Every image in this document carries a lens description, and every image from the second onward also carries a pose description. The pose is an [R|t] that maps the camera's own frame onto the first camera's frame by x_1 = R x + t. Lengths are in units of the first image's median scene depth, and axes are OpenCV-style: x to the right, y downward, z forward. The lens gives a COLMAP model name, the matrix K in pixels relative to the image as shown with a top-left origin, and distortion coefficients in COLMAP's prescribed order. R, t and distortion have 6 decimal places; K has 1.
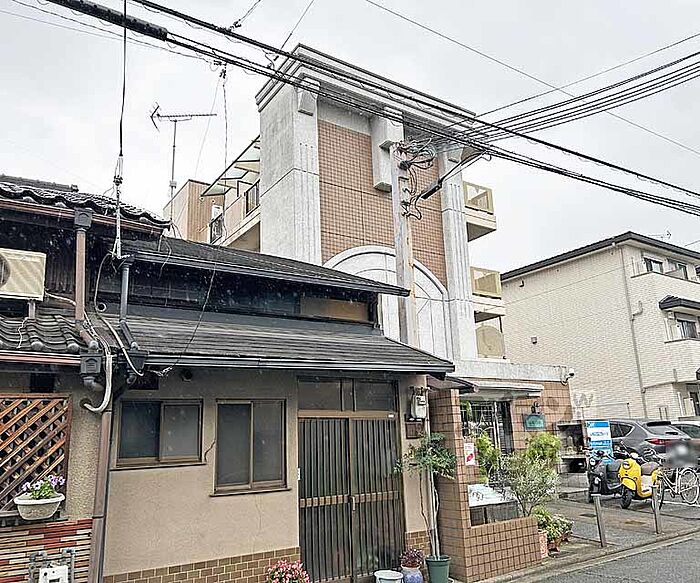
lens RADIAL K [[576.7, 0, 364.8], [0, 576.7, 295.8], [0, 0, 1]] dist [0.048291, -0.046237]
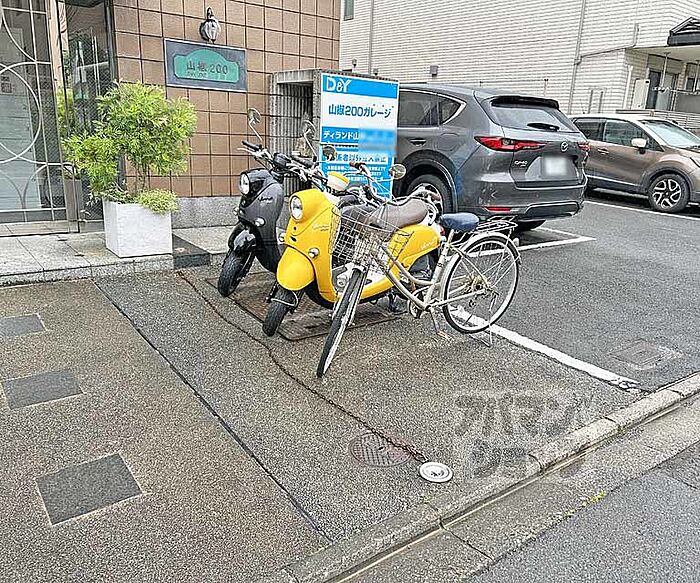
lens RADIAL K [[576.7, 0, 364.8], [0, 576.7, 295.8], [0, 0, 1]] dist [0.048291, -0.046237]
pose [[0.994731, 0.073926, 0.071033, 0.380958], [-0.099898, 0.854660, 0.509486, 0.140114], [-0.023044, -0.513898, 0.857542, 0.585073]]
